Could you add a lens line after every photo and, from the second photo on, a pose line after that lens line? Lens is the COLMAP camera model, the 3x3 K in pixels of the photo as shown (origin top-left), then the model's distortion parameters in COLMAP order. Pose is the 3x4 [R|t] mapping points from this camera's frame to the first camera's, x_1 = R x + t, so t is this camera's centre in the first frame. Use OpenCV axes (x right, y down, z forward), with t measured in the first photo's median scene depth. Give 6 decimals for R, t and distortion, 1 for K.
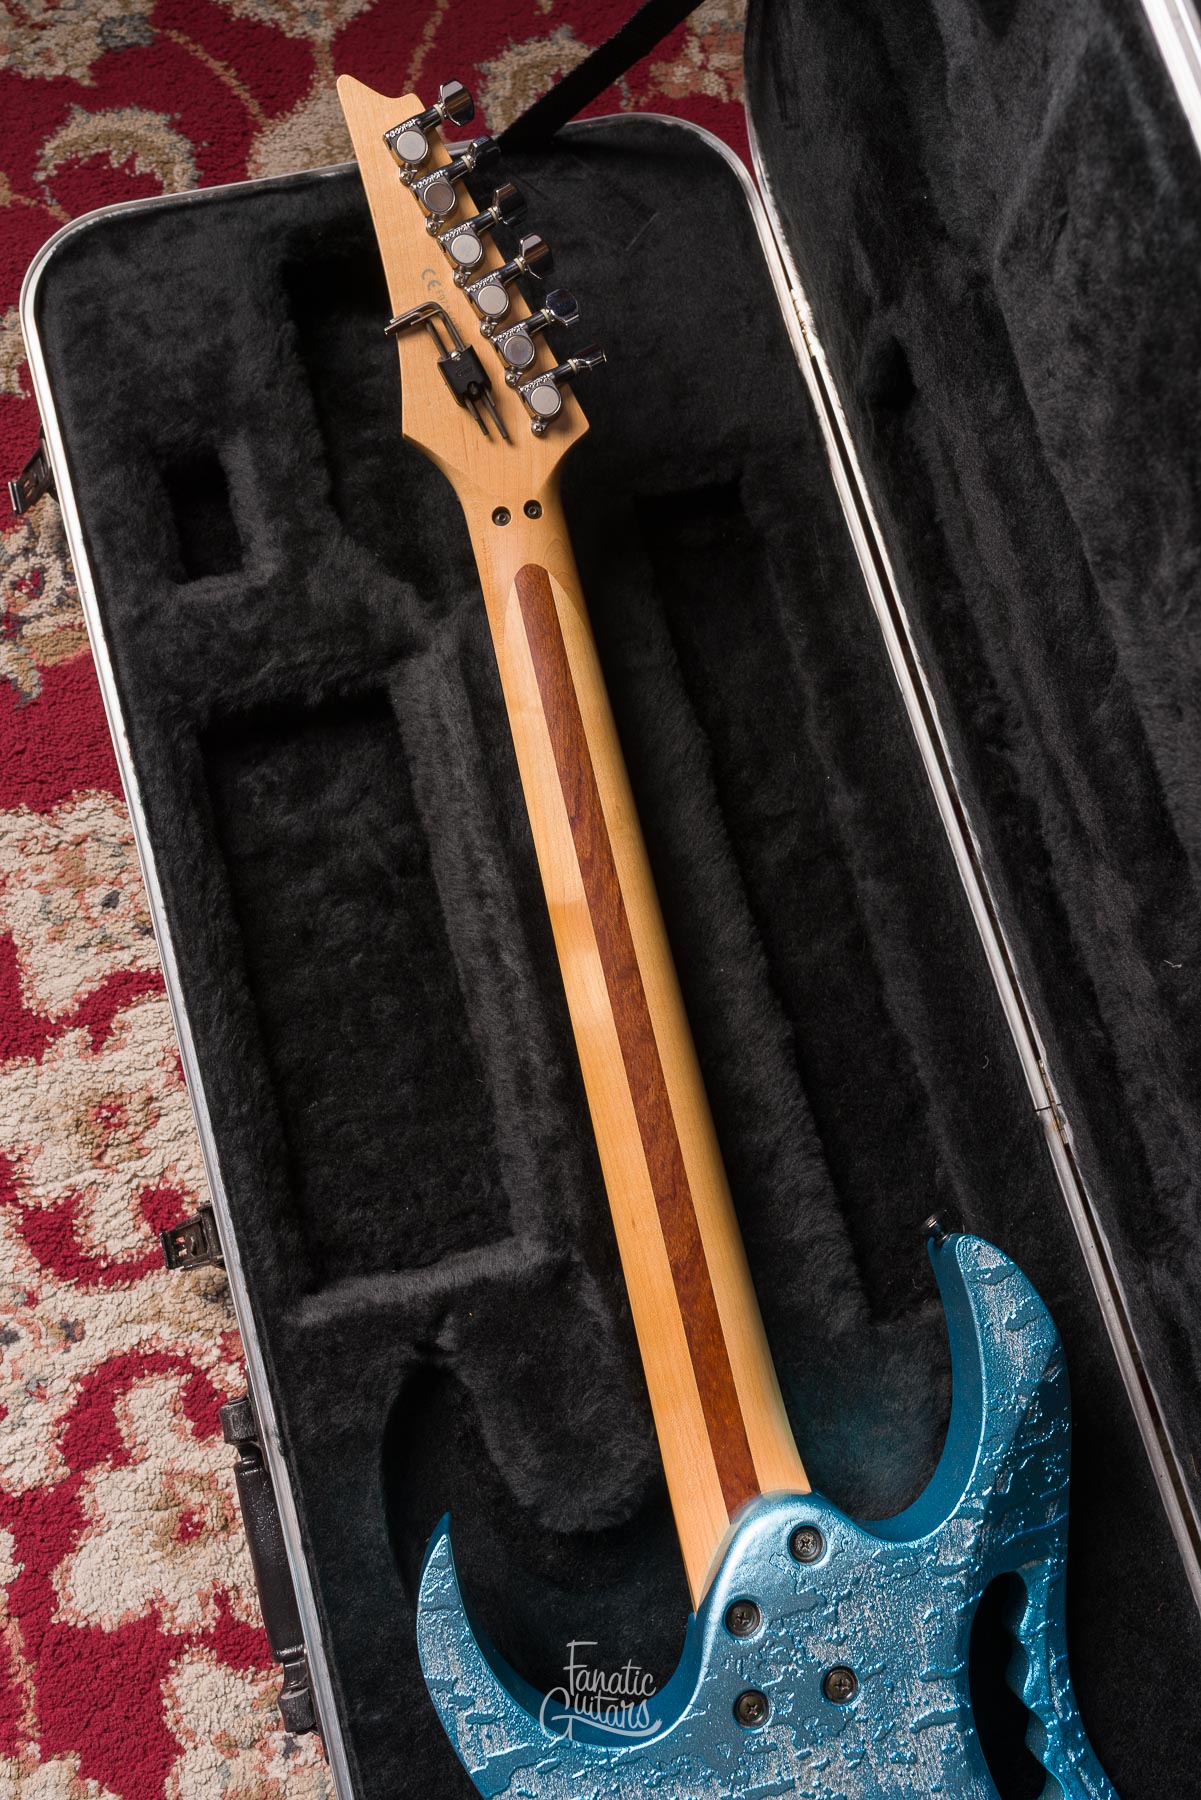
lens RADIAL K [[1764.0, 0, 599.6], [0, 1764.0, 887.1], [0, 0, 1]] dist [0.000823, 0.000000]
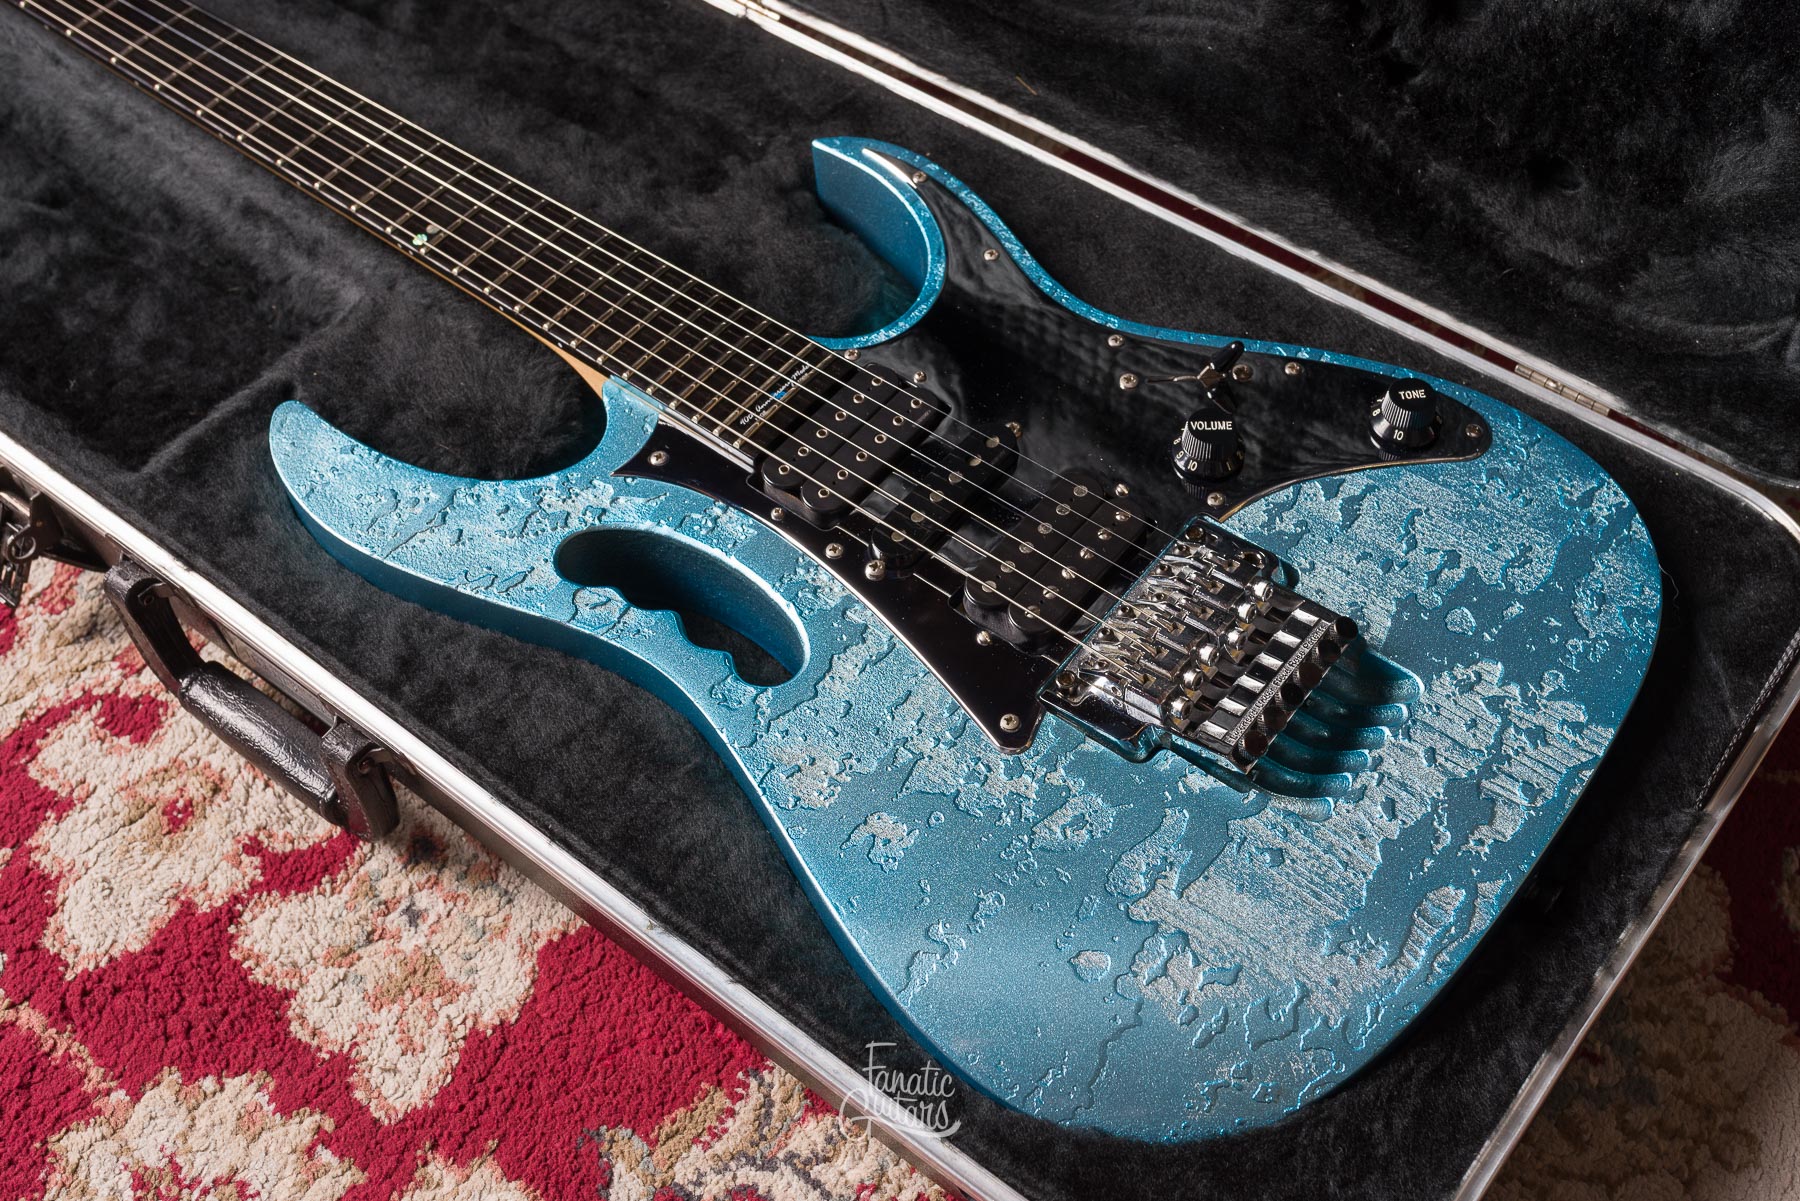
lens RADIAL K [[1923.3, 0, 998.8], [0, 1923.3, 652.7], [0, 0, 1]] dist [0.000024, 0.000000]
pose [[0.787673, -0.536855, 0.302255, -0.162016], [0.609520, 0.750519, -0.255355, 0.768954], [-0.089760, 0.385367, 0.918387, 0.114857]]
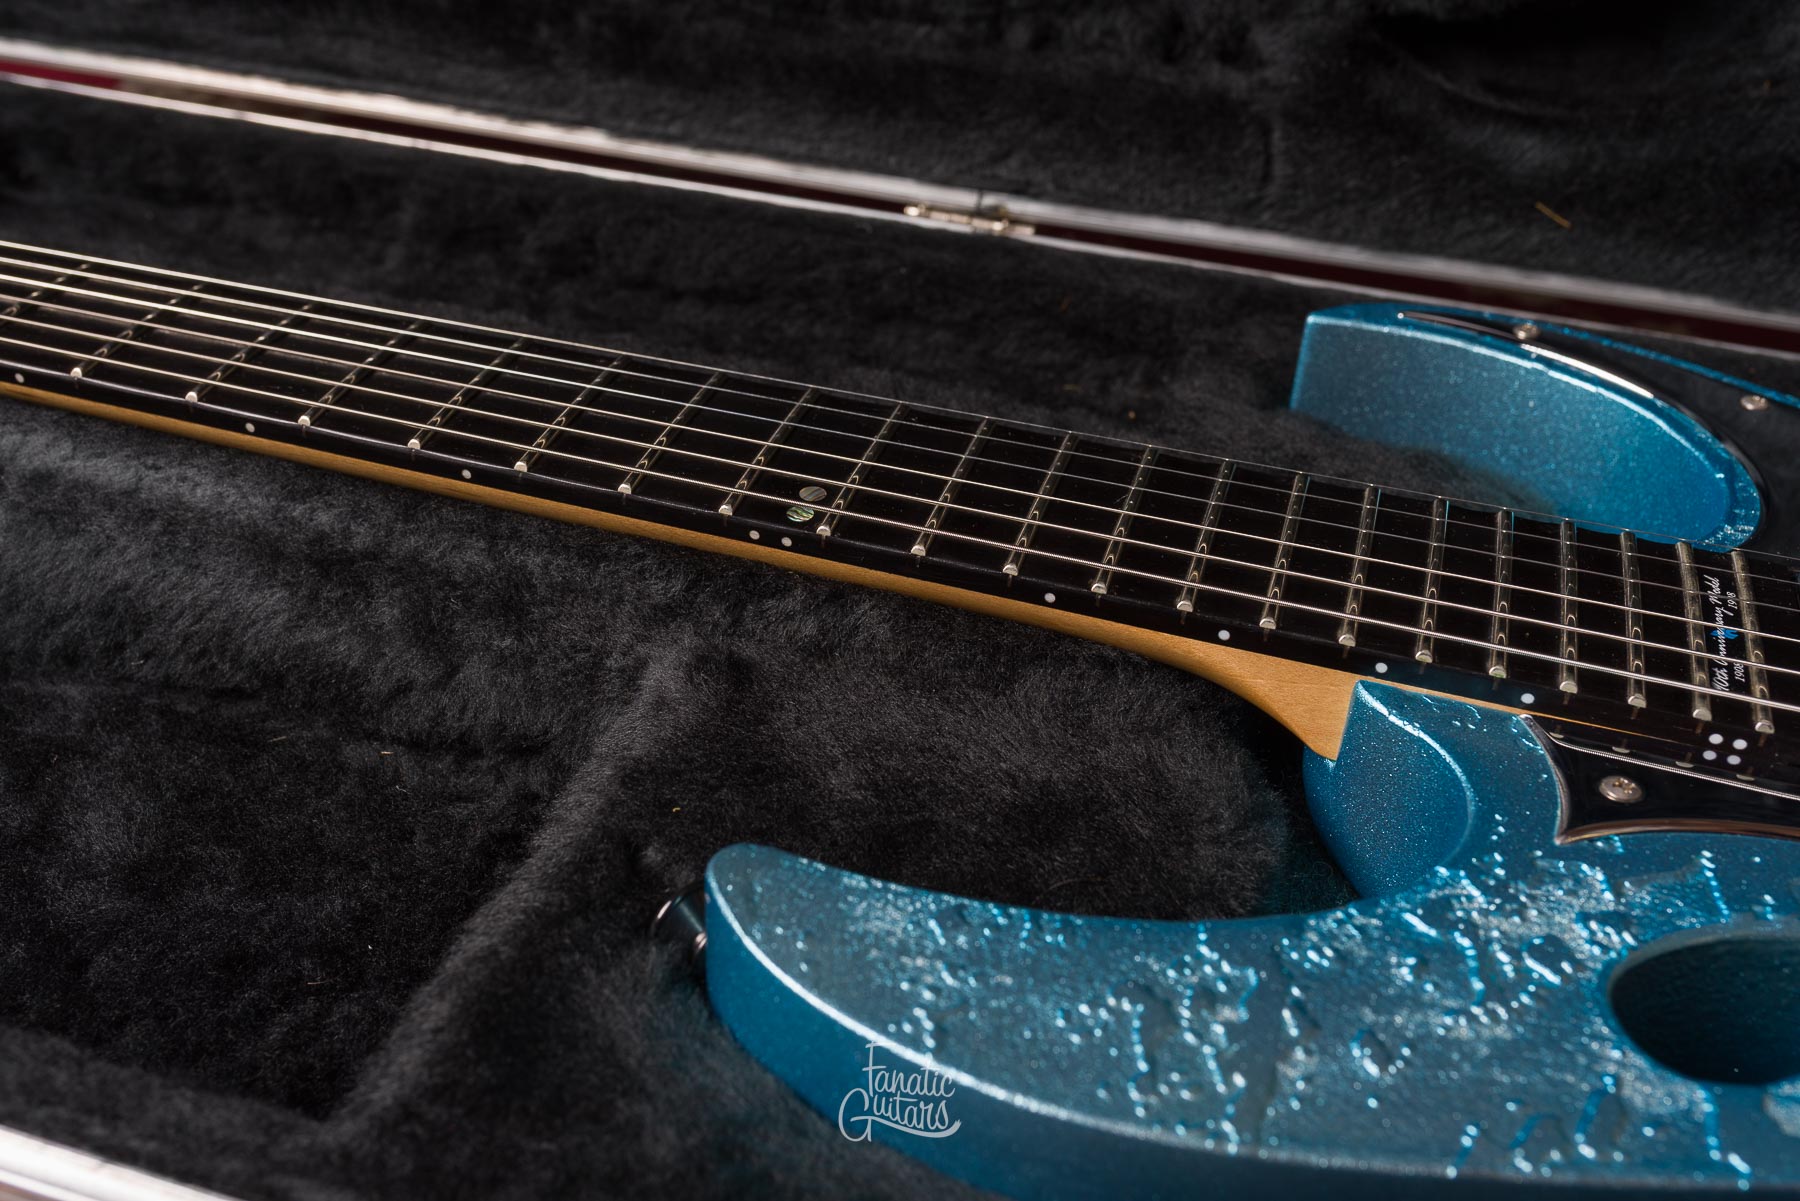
lens RADIAL K [[1764.0, 0, 908.0], [0, 1764.0, 625.3], [0, 0, 1]] dist [0.000823, 0.000000]
pose [[0.525115, -0.513760, 0.678458, -0.276820], [0.821529, 0.514106, -0.246545, 0.340914], [-0.222134, 0.686838, 0.692033, 0.650649]]
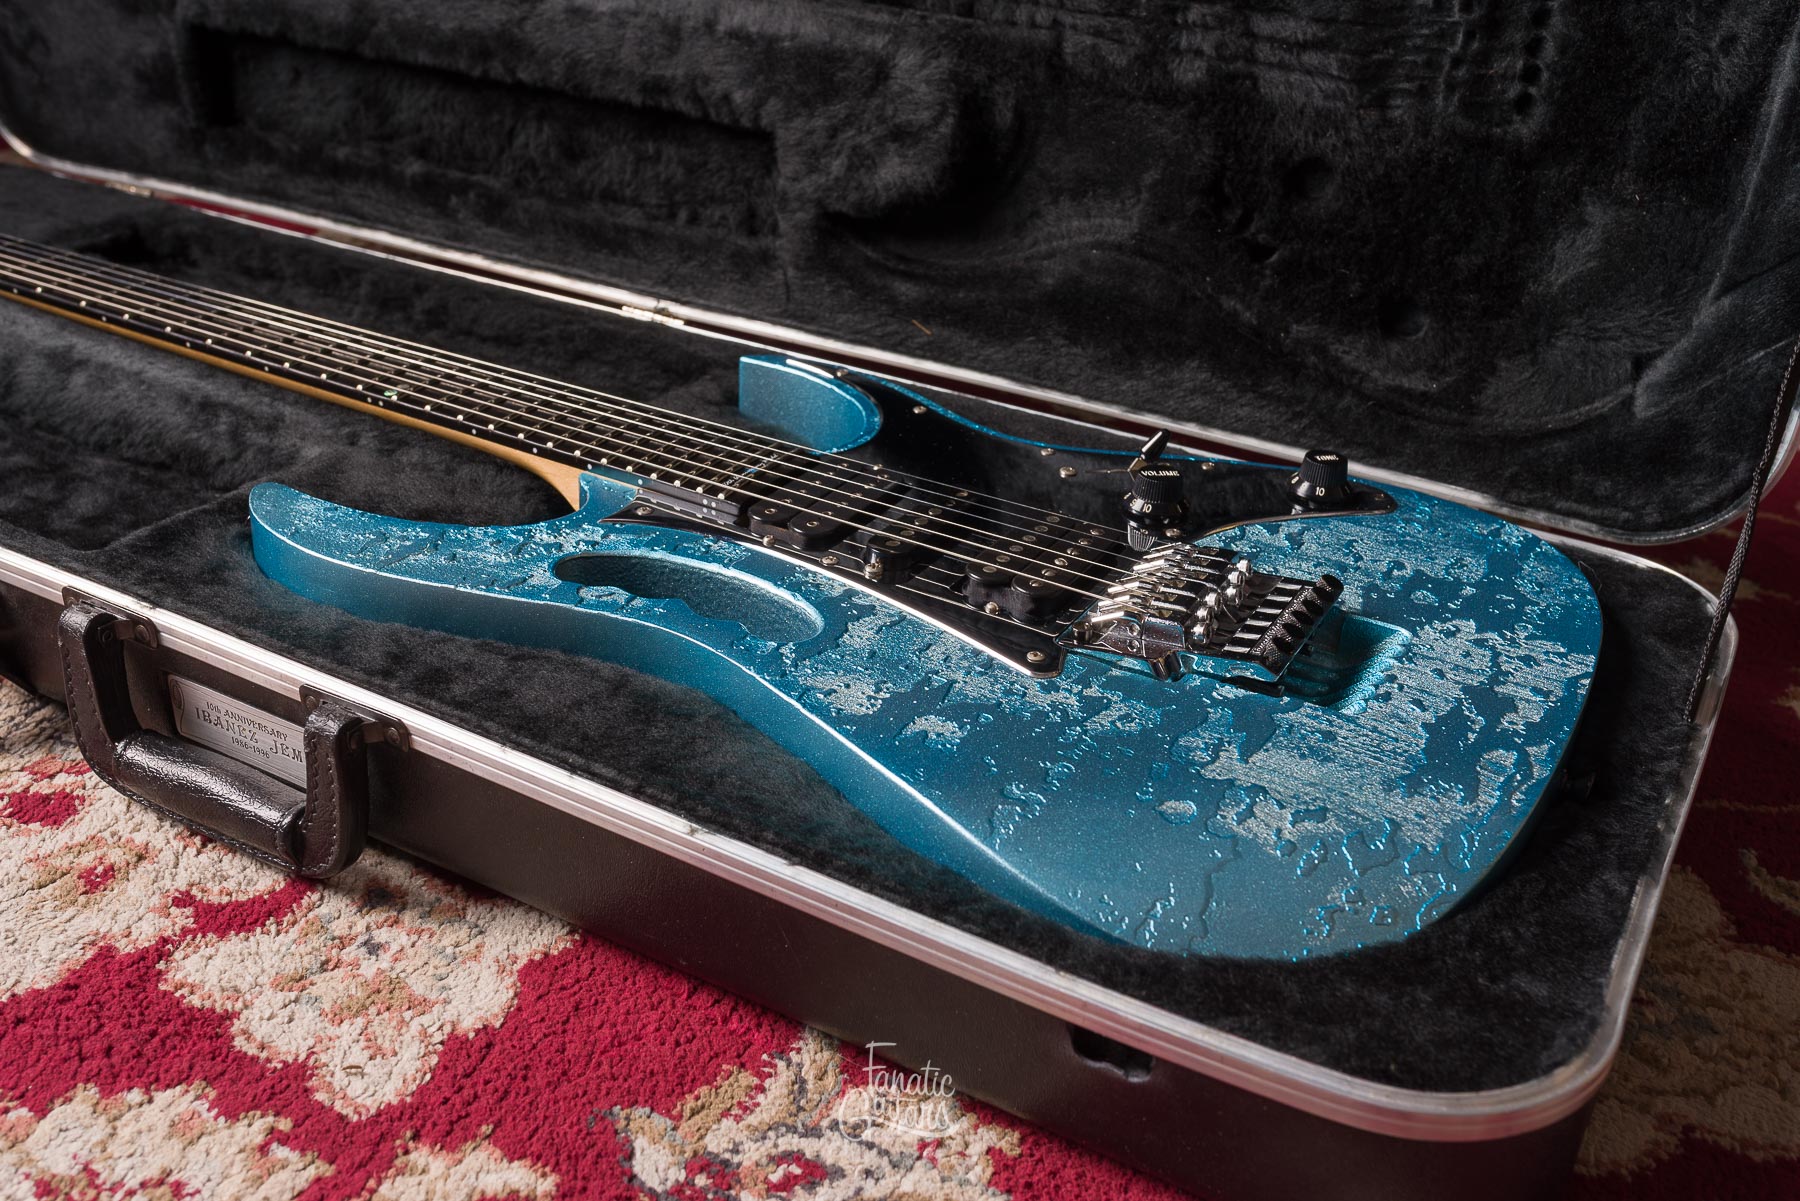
lens RADIAL K [[1764.0, 0, 900.0], [0, 1764.0, 595.8], [0, 0, 1]] dist [0.000823, 0.000000]
pose [[0.699541, -0.338793, 0.629175, -0.423566], [0.689508, 0.551250, -0.469789, 0.881397], [-0.187672, 0.762458, 0.619222, 0.385970]]
